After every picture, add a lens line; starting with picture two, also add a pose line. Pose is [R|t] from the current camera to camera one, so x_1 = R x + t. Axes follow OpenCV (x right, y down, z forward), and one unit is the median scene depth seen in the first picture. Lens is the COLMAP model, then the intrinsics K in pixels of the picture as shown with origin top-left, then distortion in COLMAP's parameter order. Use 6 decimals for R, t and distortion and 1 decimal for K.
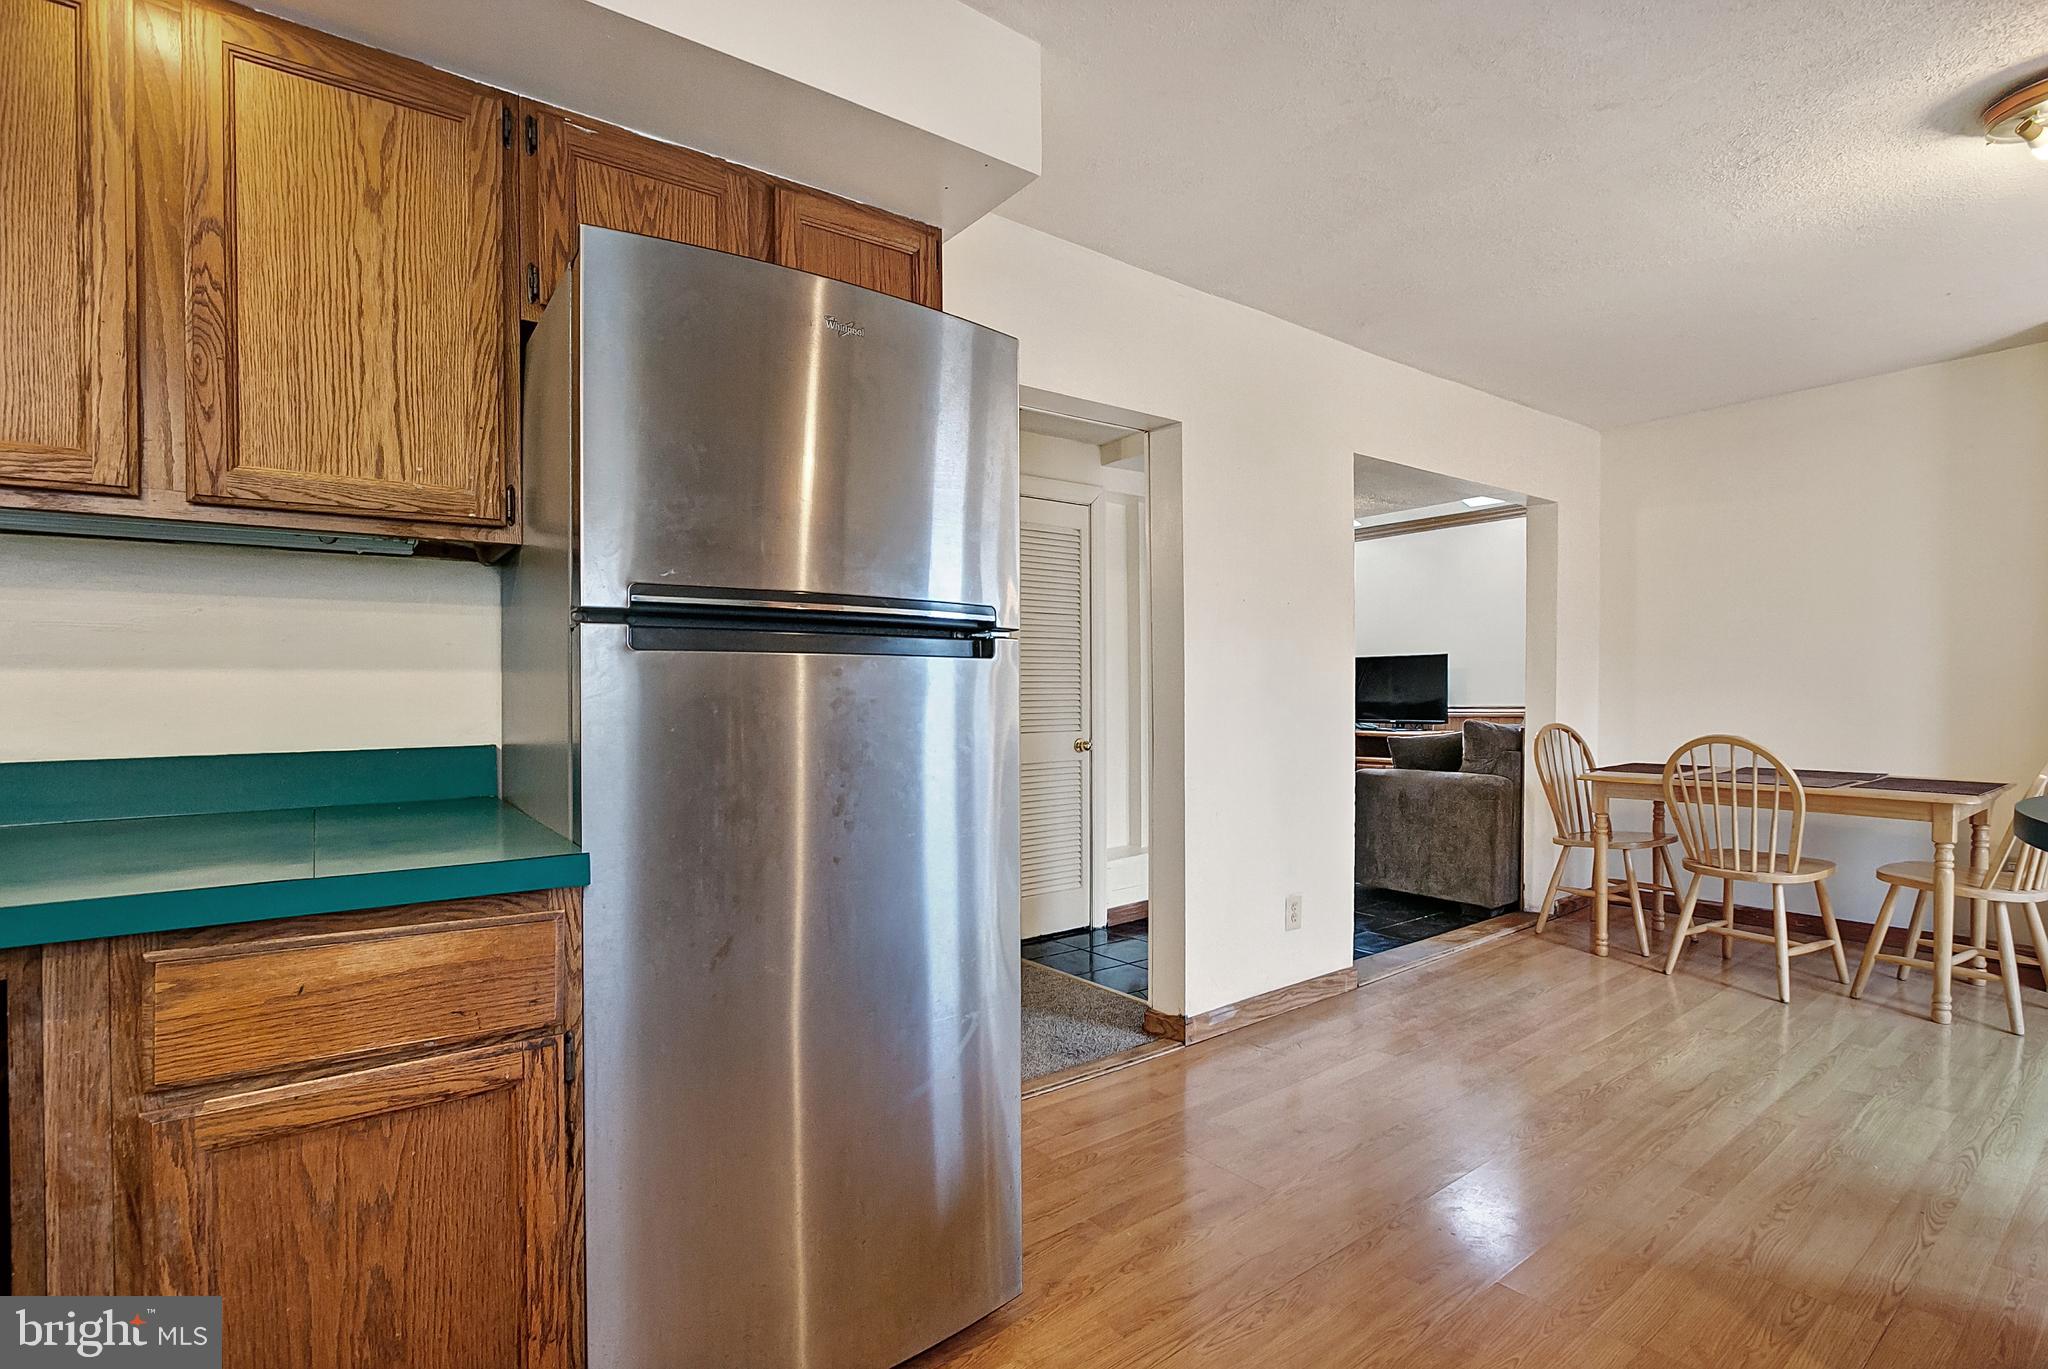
lens RADIAL K [[986.7, 0, 1019.3], [0, 986.7, 708.9], [0, 0, 1]] dist [-0.018184, 0.005028]
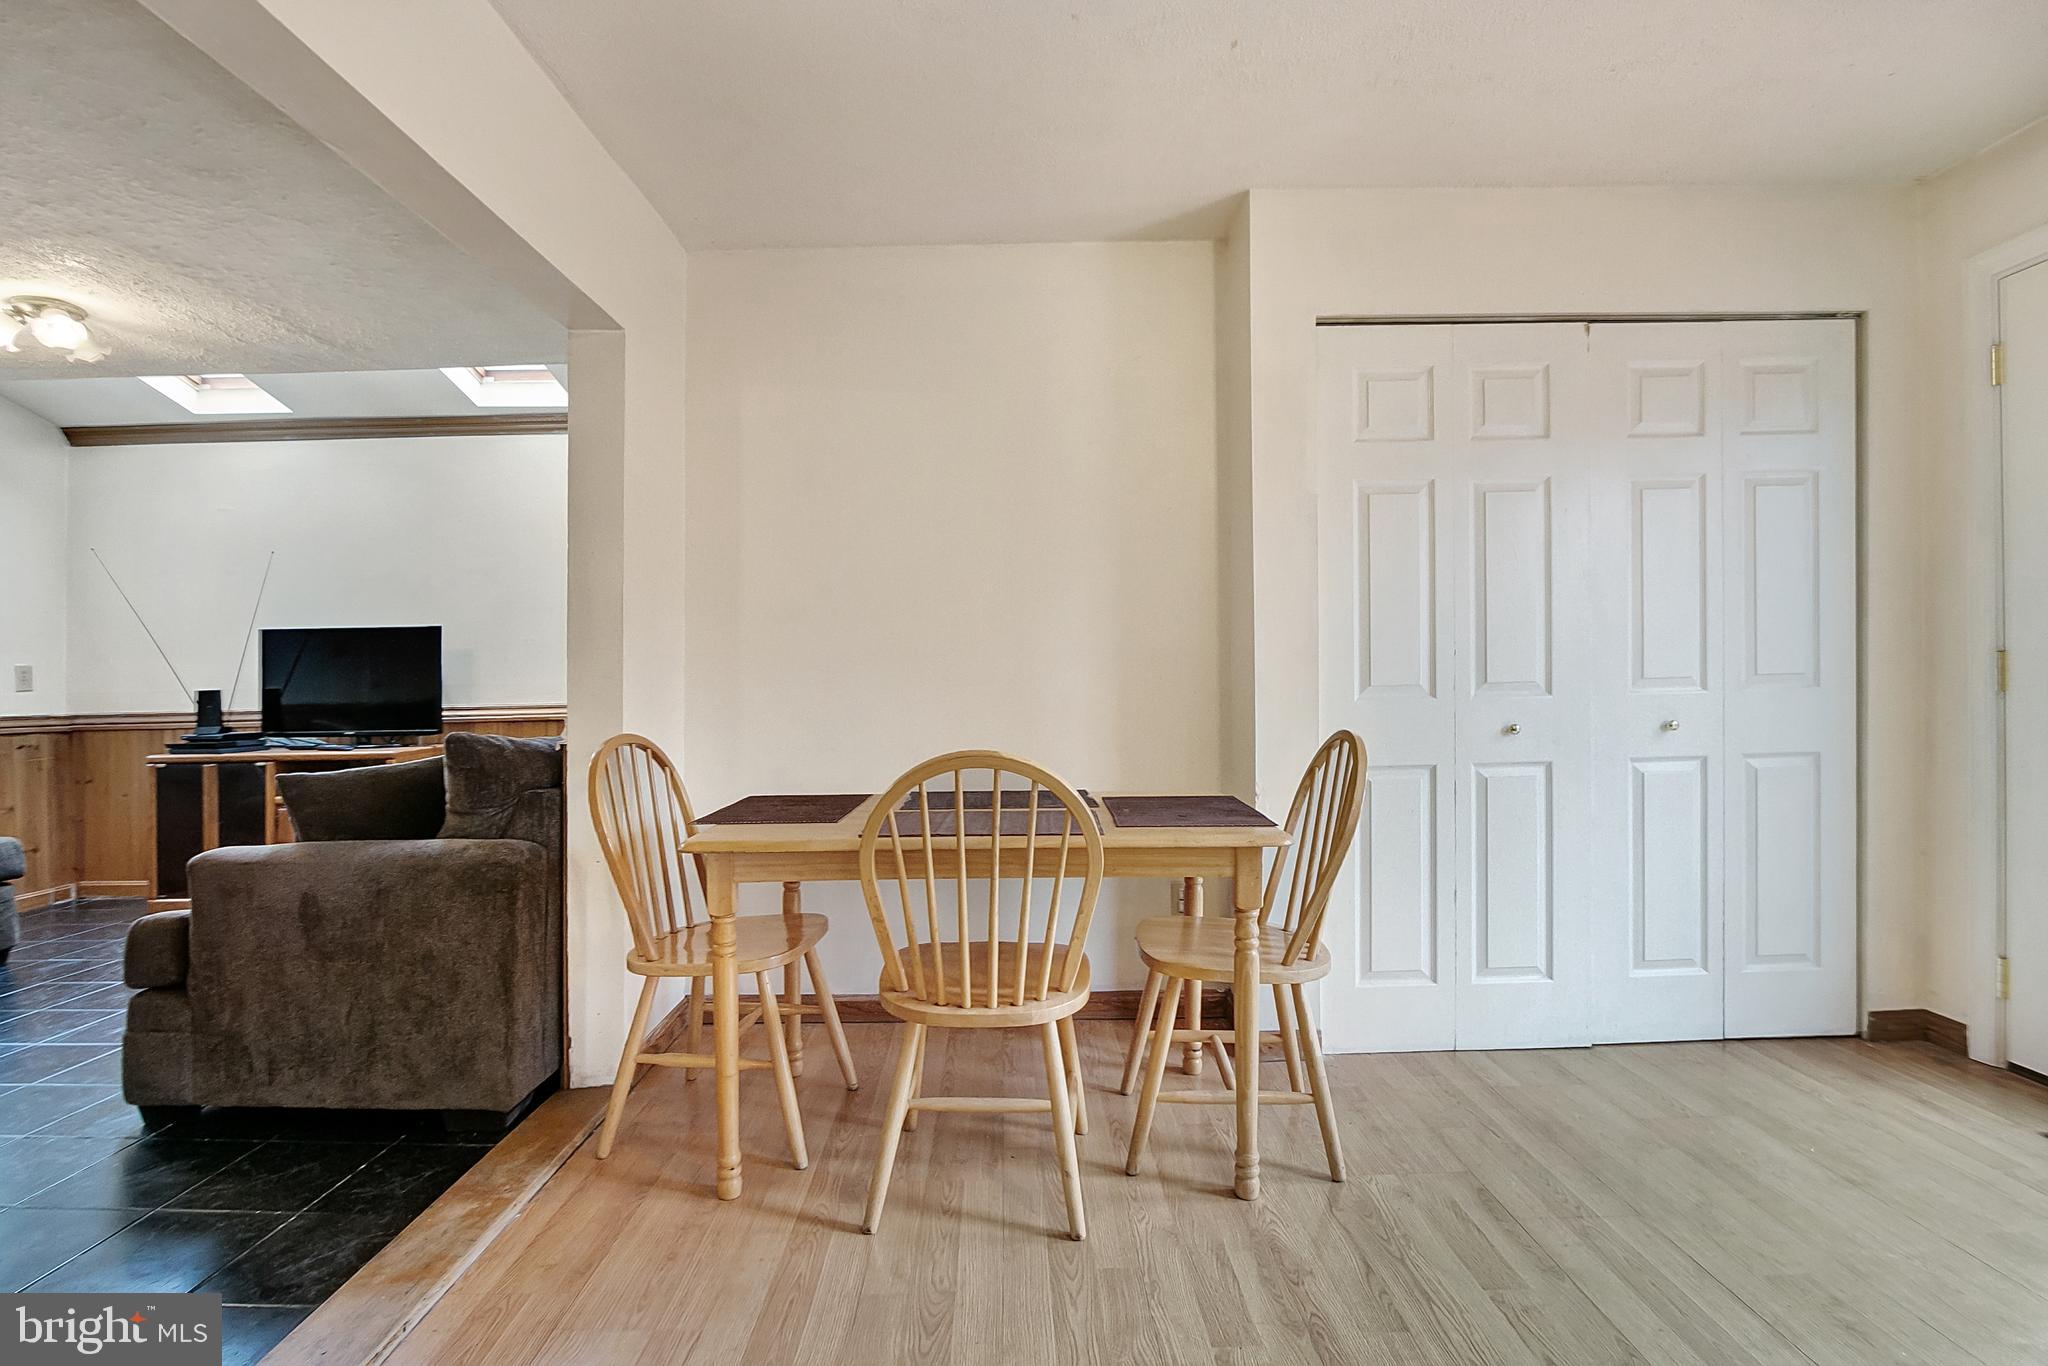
lens RADIAL K [[986.7, 0, 1036.1], [0, 986.7, 674.9], [0, 0, 1]] dist [-0.018184, 0.005028]
pose [[0.595212, 0.005182, 0.803552, 0.249310], [0.022848, 0.999466, -0.023369, -0.000135], [-0.803243, 0.032269, 0.594776, 0.500868]]
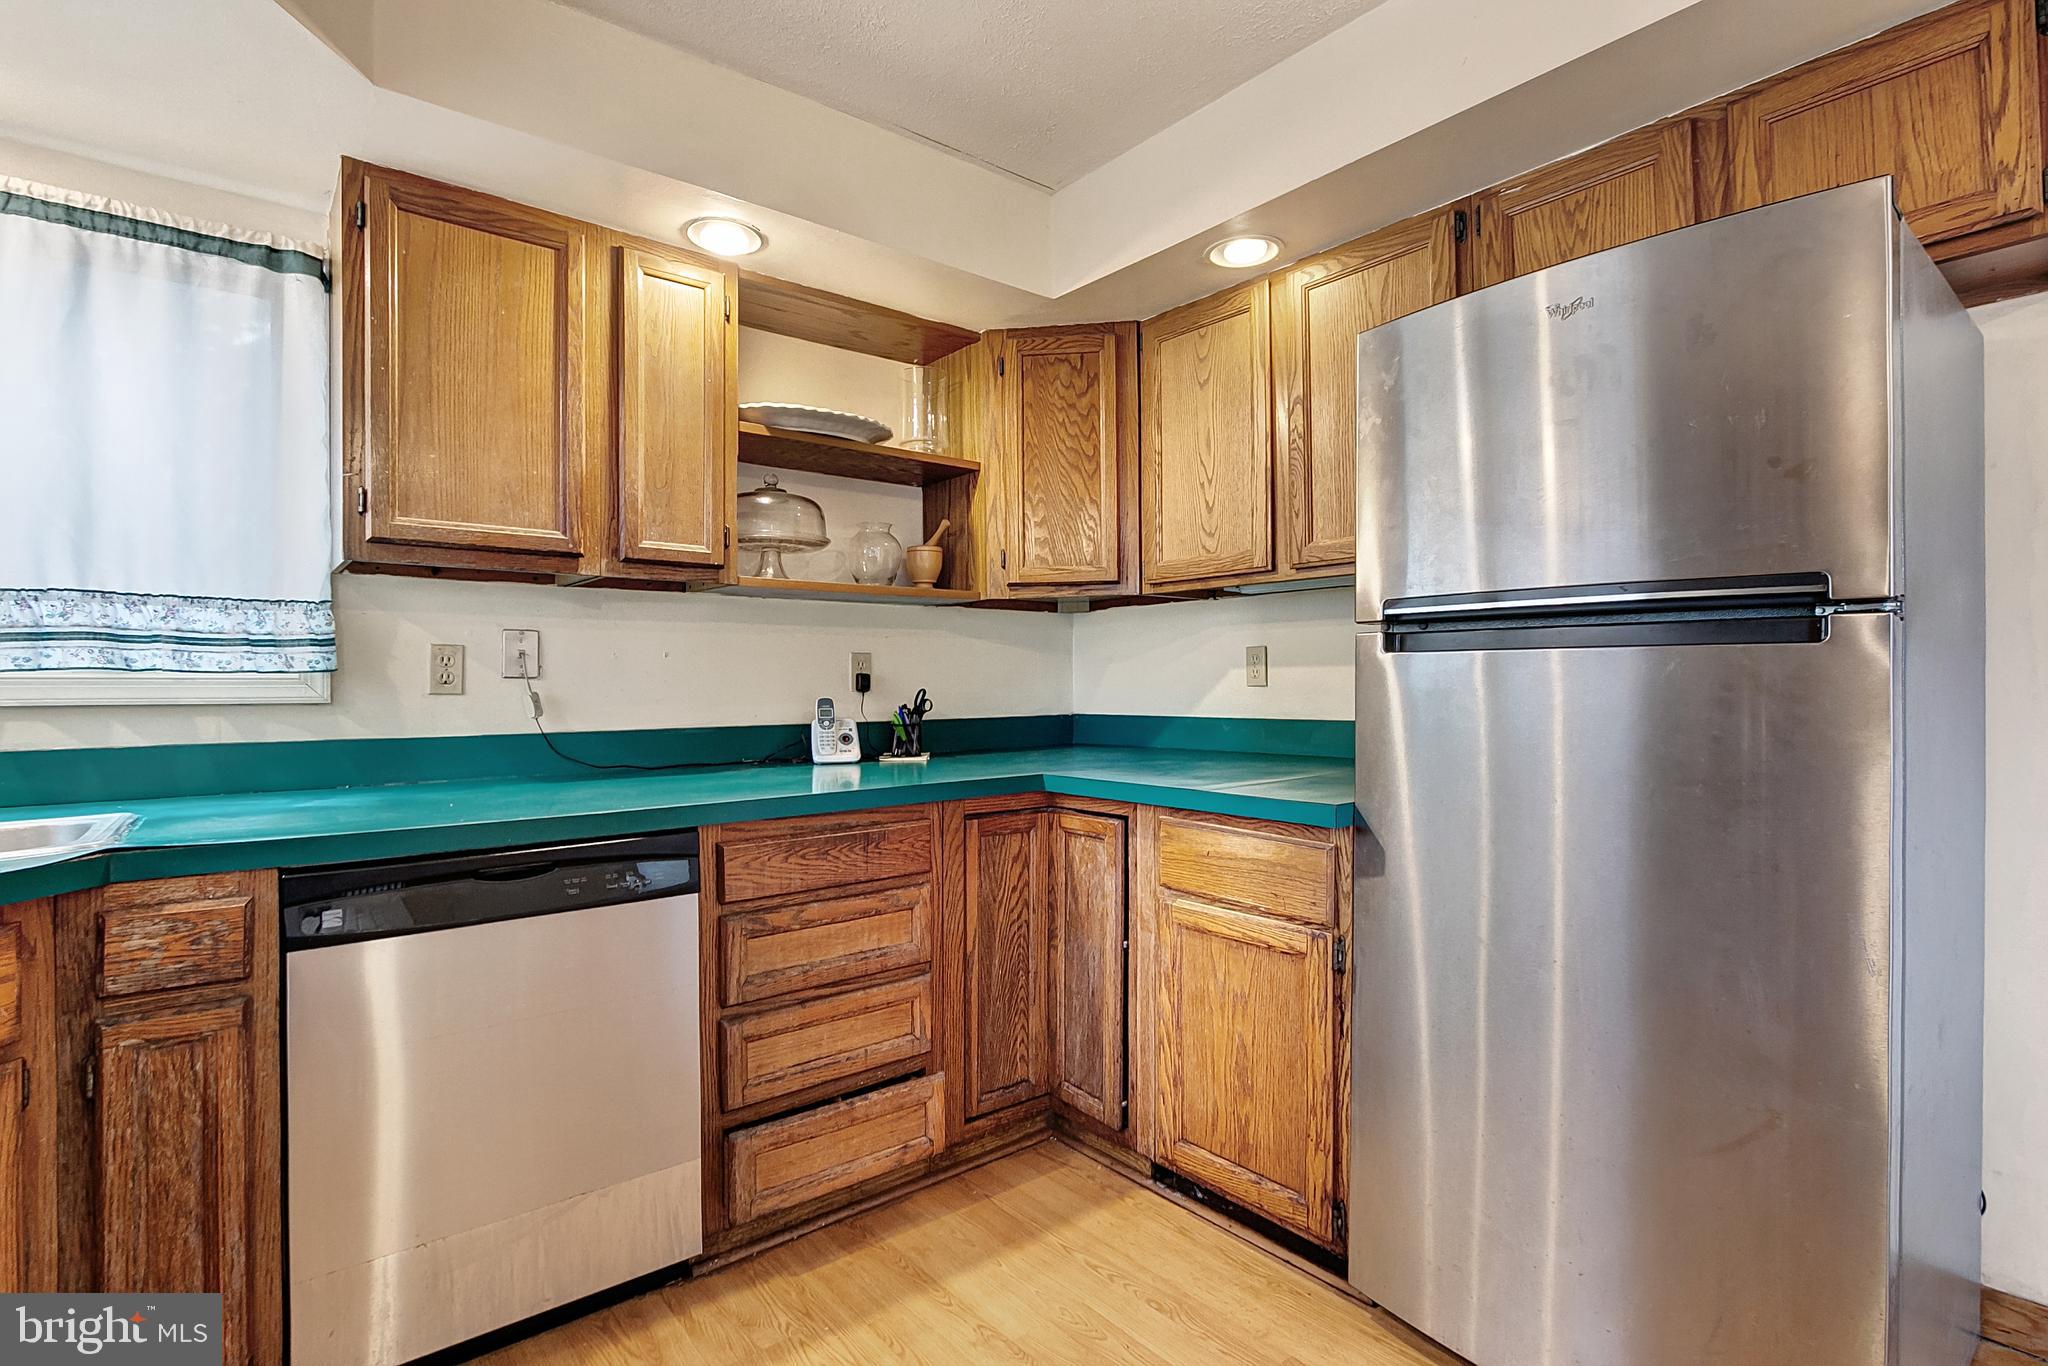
lens RADIAL K [[986.7, 0, 1044.7], [0, 986.7, 686.3], [0, 0, 1]] dist [-0.018184, 0.005028]
pose [[0.053555, 0.012819, -0.998483, 0.270976], [-0.009171, 0.999882, 0.012346, -0.009027], [0.998523, 0.008495, 0.053667, 0.159638]]
